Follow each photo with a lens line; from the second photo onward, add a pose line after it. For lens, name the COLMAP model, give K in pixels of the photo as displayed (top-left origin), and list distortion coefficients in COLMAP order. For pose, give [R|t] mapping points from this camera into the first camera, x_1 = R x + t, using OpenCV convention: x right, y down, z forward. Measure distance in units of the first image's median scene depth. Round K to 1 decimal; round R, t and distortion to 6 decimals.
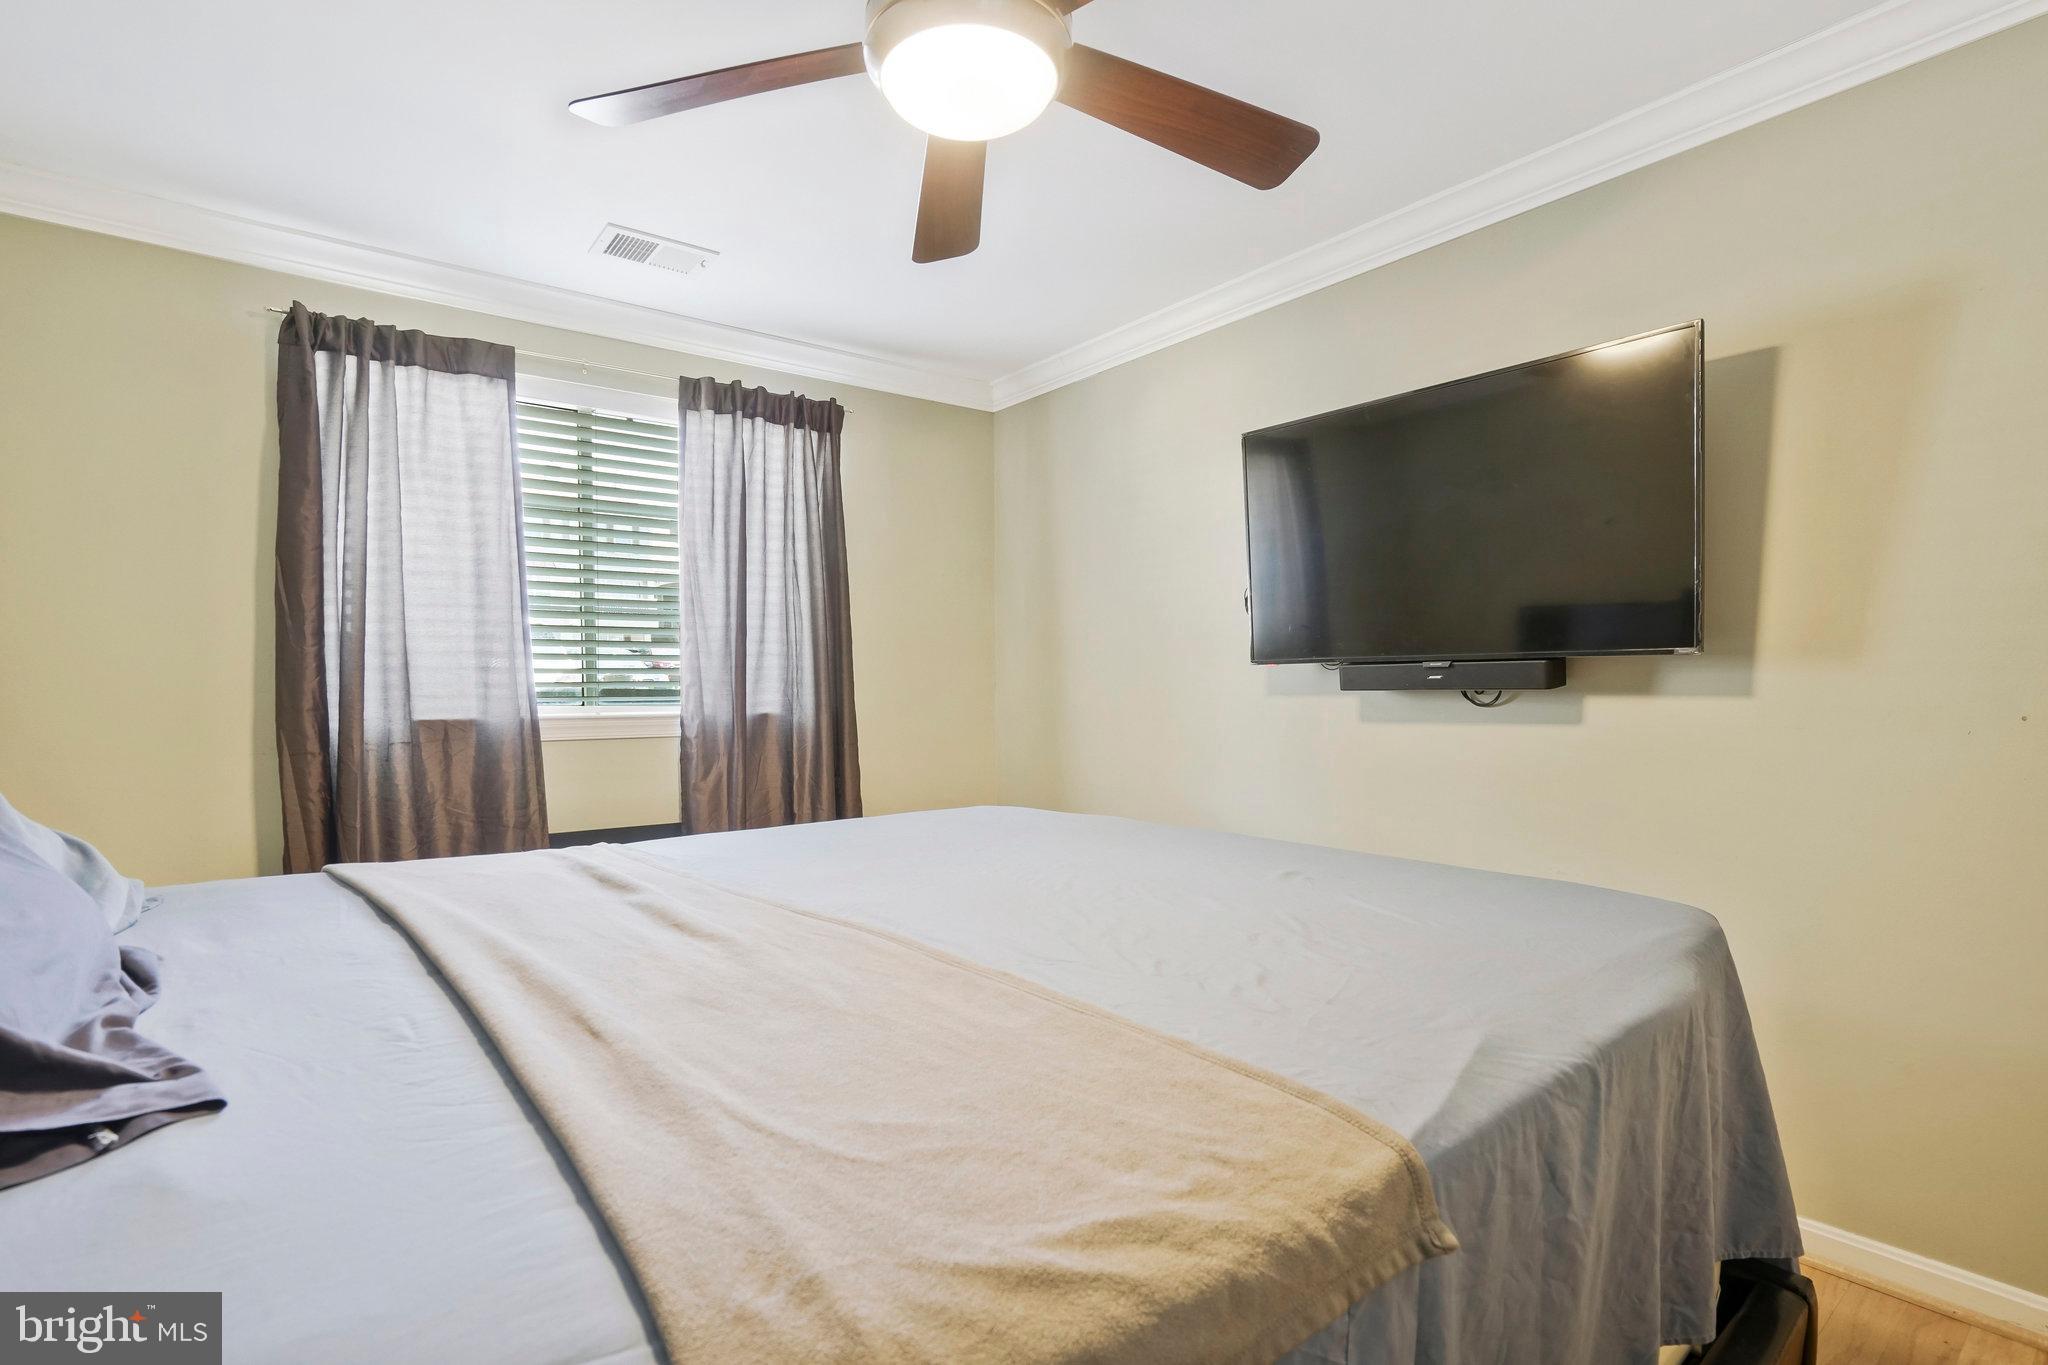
lens RADIAL K [[998.9, 0, 1024.0], [0, 998.9, 682.5], [0, 0, 1]] dist [0.000307, 0.025157]
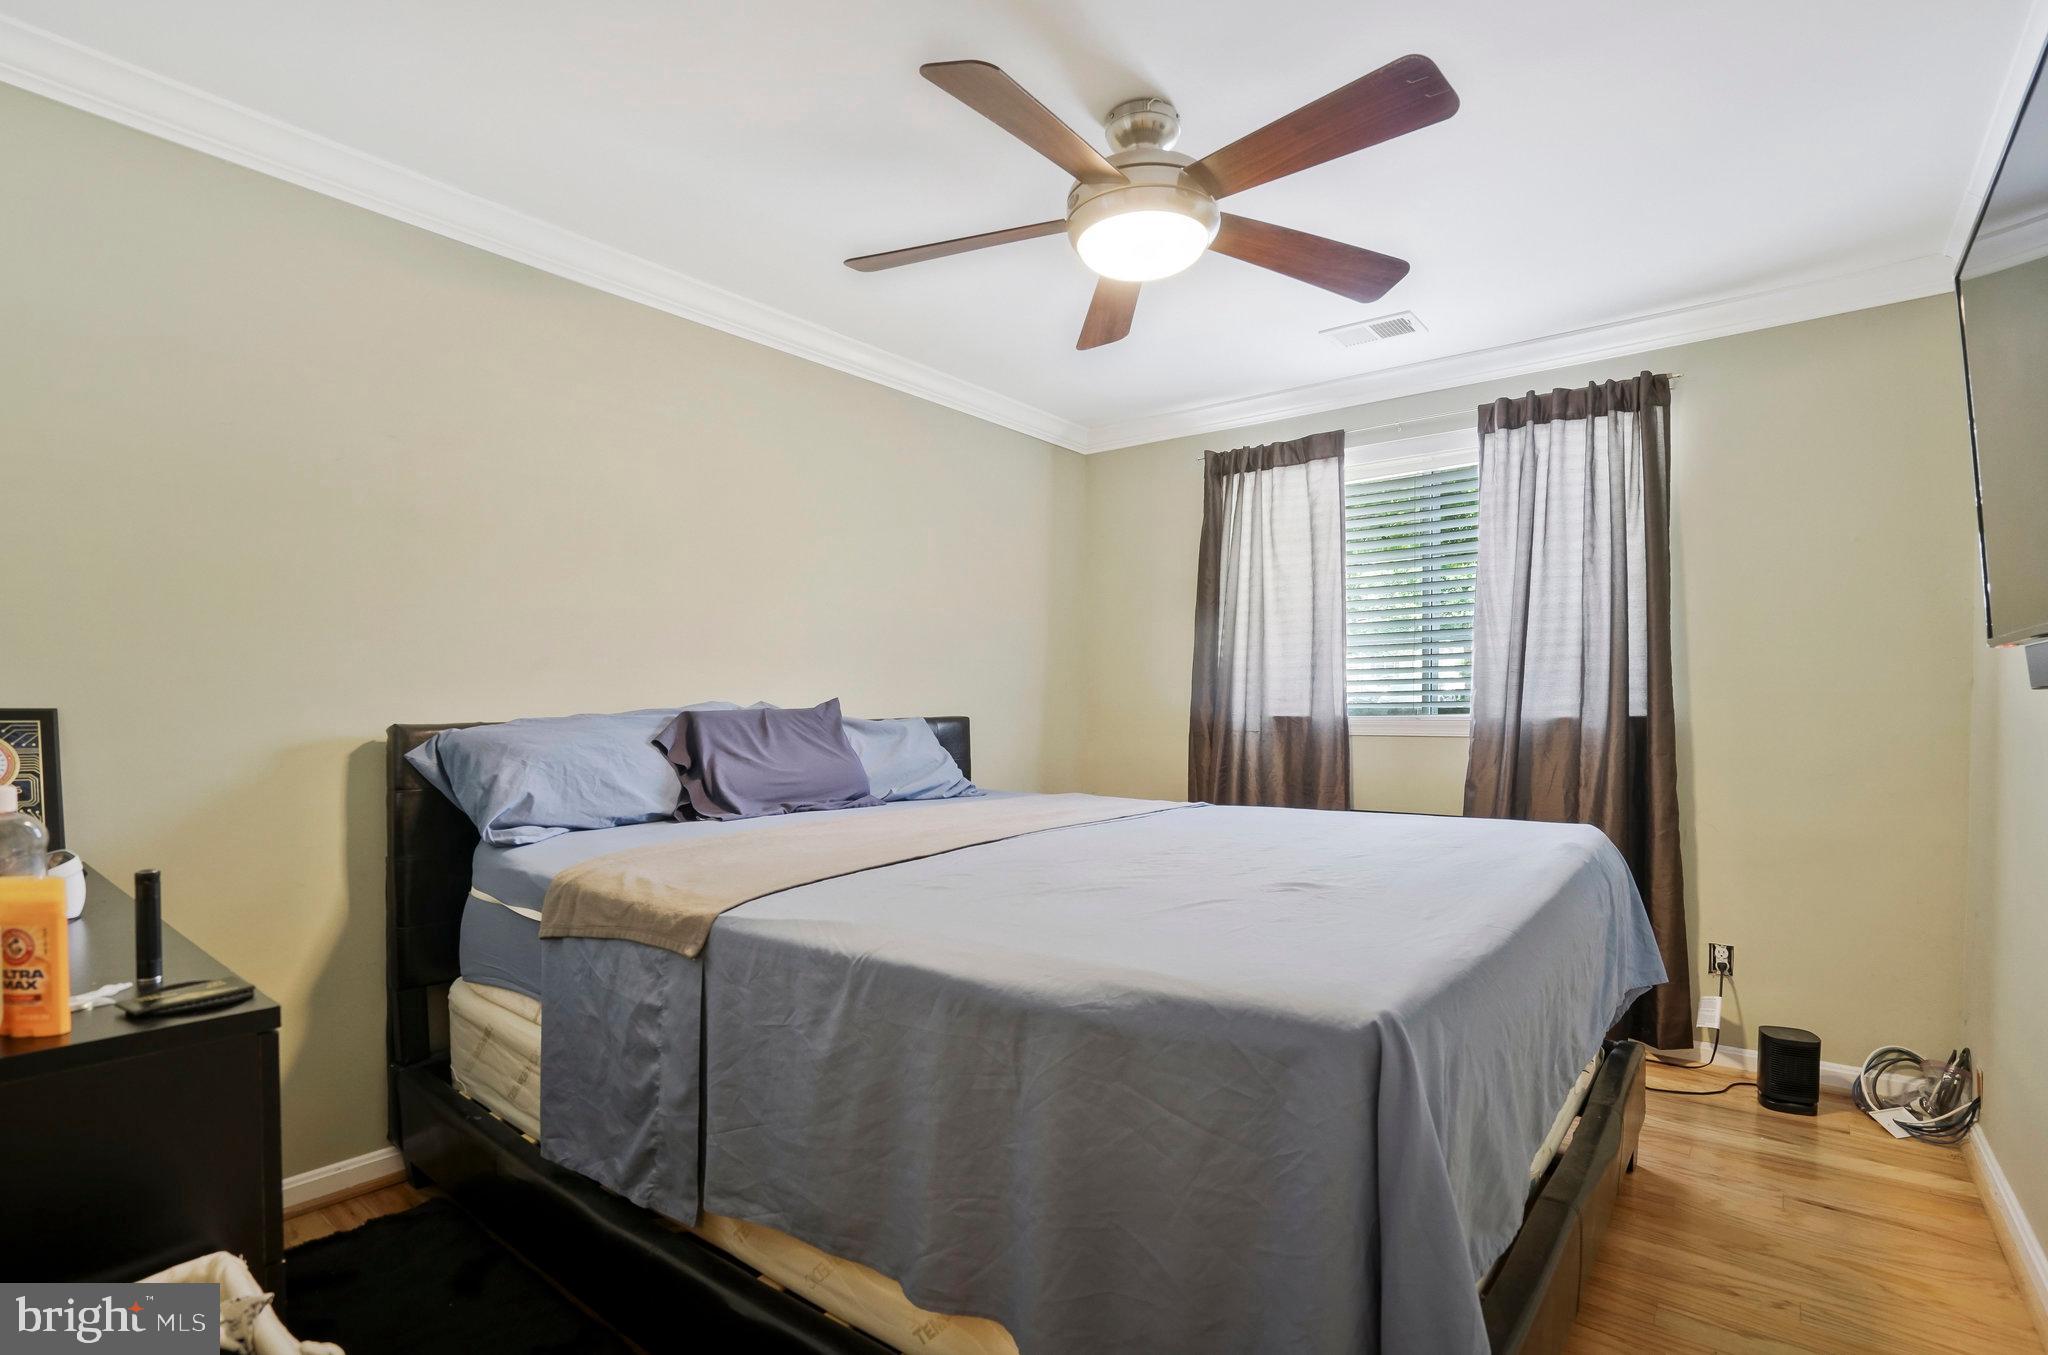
lens RADIAL K [[990.6, 0, 1031.8], [0, 990.6, 713.3], [0, 0, 1]] dist [-0.061836, 0.029660]
pose [[0.265646, 0.015619, -0.963944, 0.610954], [0.007542, 0.999804, 0.018279, 0.004843], [0.964041, -0.012126, 0.265476, 0.275136]]
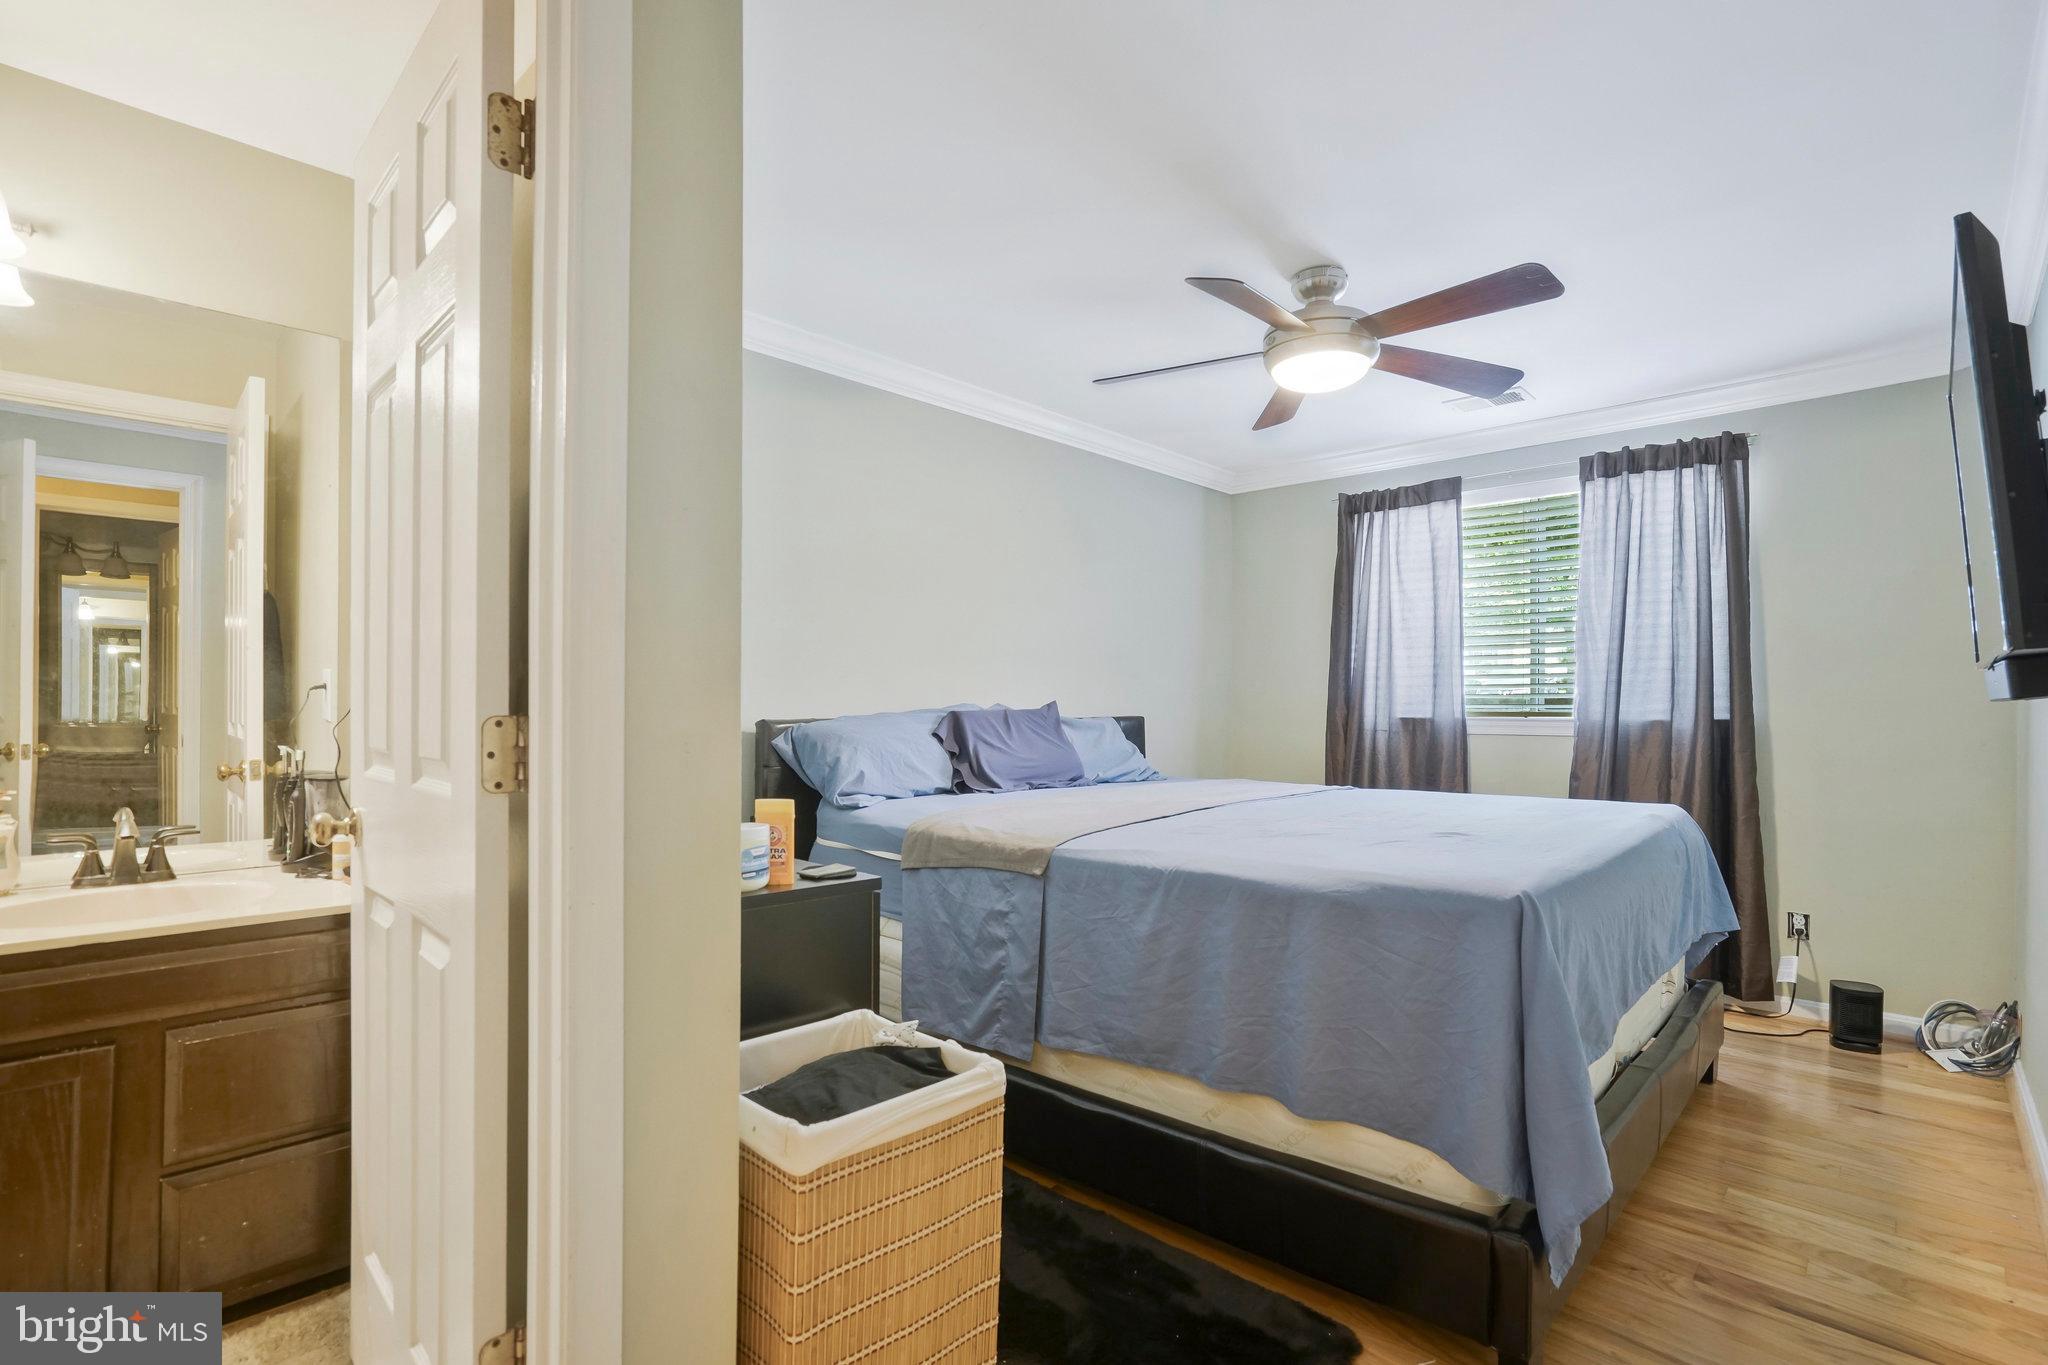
lens RADIAL K [[981.3, 0, 1011.1], [0, 981.3, 689.1], [0, 0, 1]] dist [-0.057361, 0.023789]
pose [[0.161459, -0.006442, -0.986858, 0.842088], [0.003171, 0.999977, -0.006009, -0.002316], [0.986874, -0.002159, 0.161476, 0.083454]]
